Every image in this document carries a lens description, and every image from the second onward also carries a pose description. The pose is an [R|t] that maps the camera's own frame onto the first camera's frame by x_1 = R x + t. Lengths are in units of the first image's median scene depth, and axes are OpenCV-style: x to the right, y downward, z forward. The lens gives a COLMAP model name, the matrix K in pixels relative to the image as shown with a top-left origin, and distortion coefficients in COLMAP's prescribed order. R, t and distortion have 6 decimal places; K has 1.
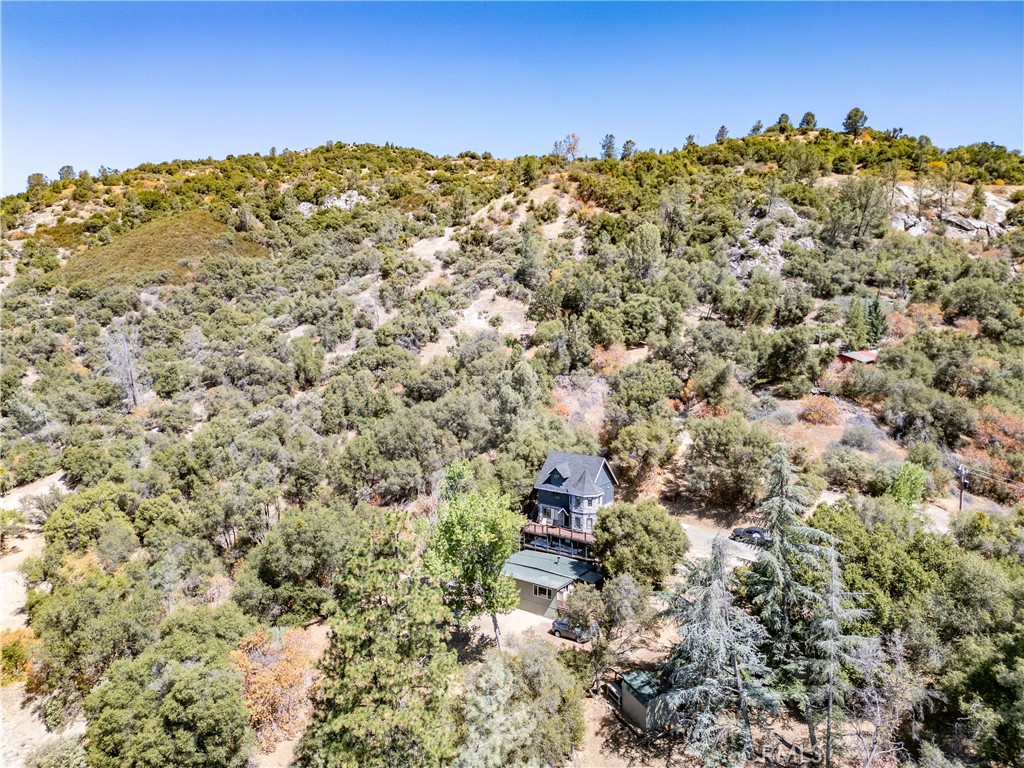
lens RADIAL K [[723.1, 0, 512.3], [0, 723.1, 384.2], [0, 0, 1]] dist [0.024963, -0.004127]
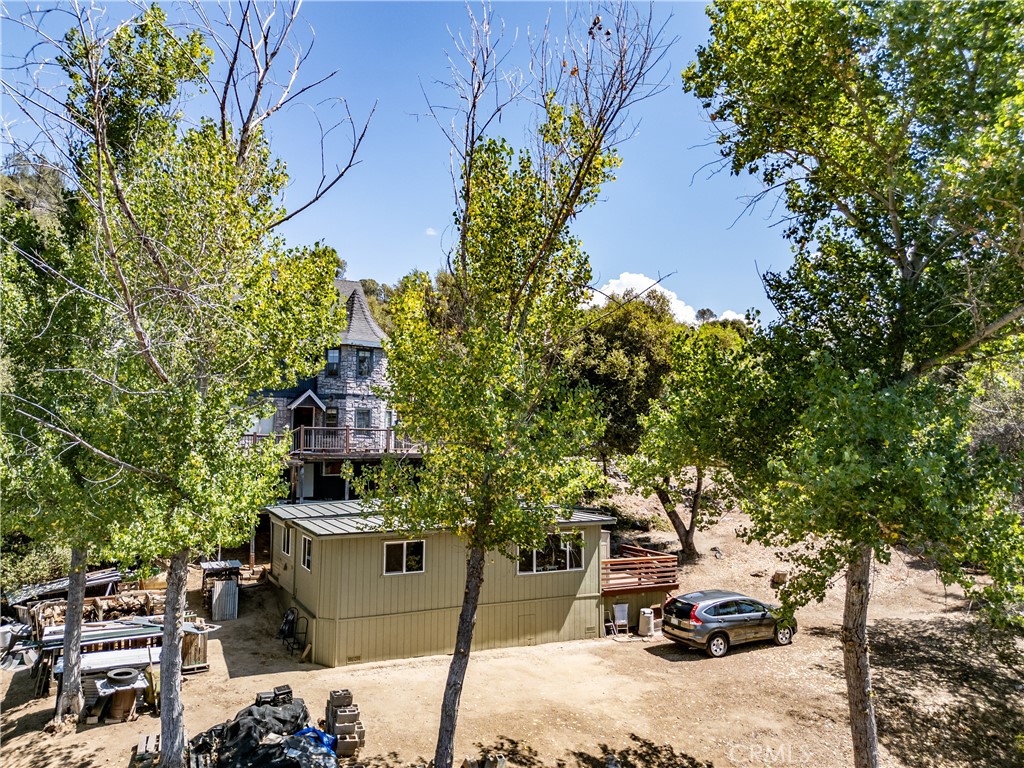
lens RADIAL K [[728.1, 0, 509.7], [0, 728.1, 384.7], [0, 0, 1]] dist [0.049405, -0.039883]
pose [[0.462419, 0.077112, 0.883302, -0.070747], [0.084763, 0.987804, -0.130609, 0.081356], [-0.882601, 0.135268, 0.450243, 0.277881]]
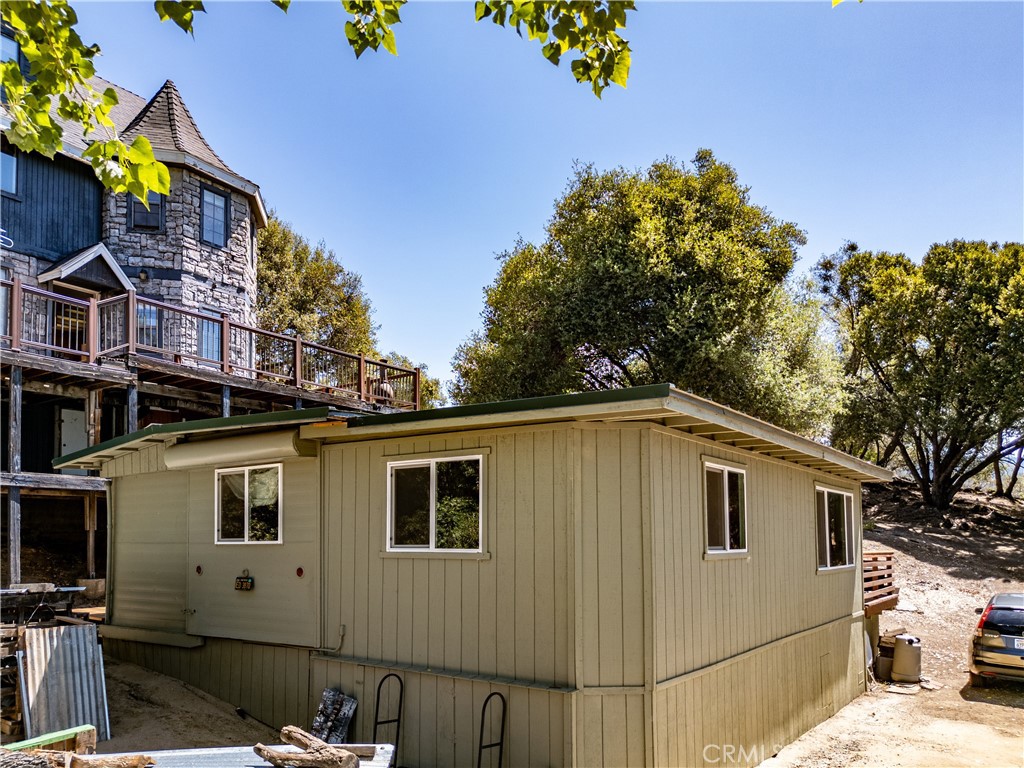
lens RADIAL K [[786.7, 0, 513.8], [0, 786.7, 505.2], [0, 0, 1]] dist [0.029232, -0.010831]
pose [[-0.000192, 0.045152, 0.998980, -0.035914], [0.105138, 0.993444, -0.044881, 0.089353], [-0.994458, 0.105022, -0.004938, 0.336192]]
